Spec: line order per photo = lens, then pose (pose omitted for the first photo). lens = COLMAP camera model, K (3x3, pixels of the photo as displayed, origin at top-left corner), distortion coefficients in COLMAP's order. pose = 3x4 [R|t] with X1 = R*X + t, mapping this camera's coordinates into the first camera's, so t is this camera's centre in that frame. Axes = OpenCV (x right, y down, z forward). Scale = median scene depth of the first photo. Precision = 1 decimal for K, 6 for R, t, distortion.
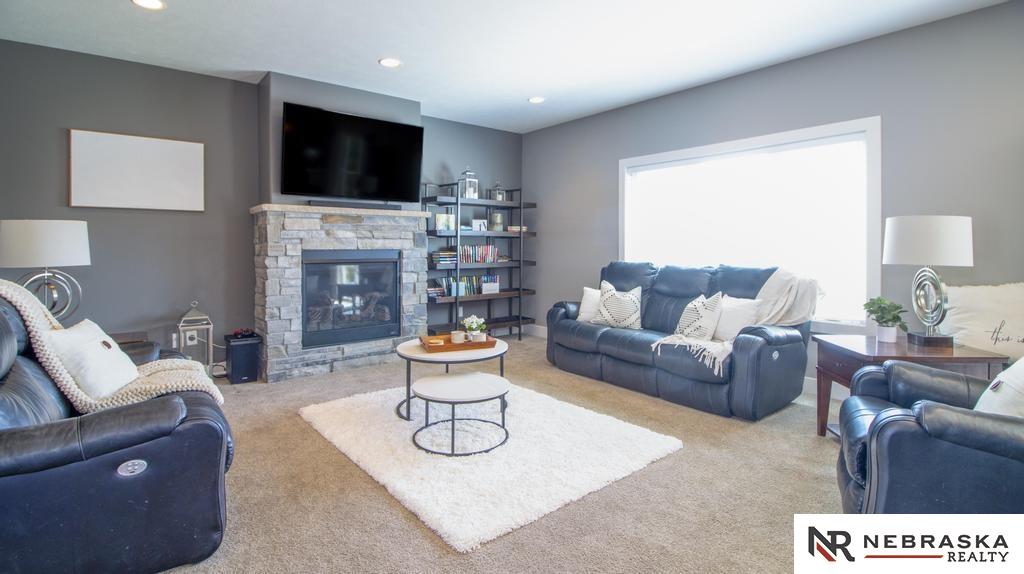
lens RADIAL K [[510.1, 0, 516.3], [0, 510.1, 246.3], [0, 0, 1]] dist [-0.001420, -0.000279]
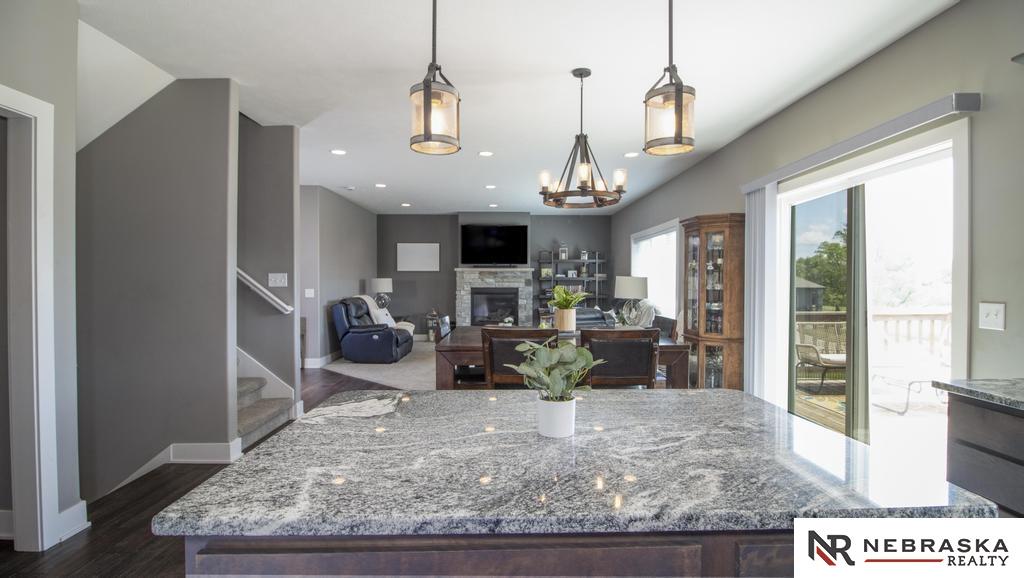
lens RADIAL K [[506.2, 0, 511.5], [0, 506.2, 287.9], [0, 0, 1]] dist [0.000358, 0.000001]
pose [[0.794088, 0.005846, -0.607775, 1.034057], [0.000700, 0.999944, 0.010533, -0.014268], [0.607803, -0.008789, 0.794039, -0.643021]]
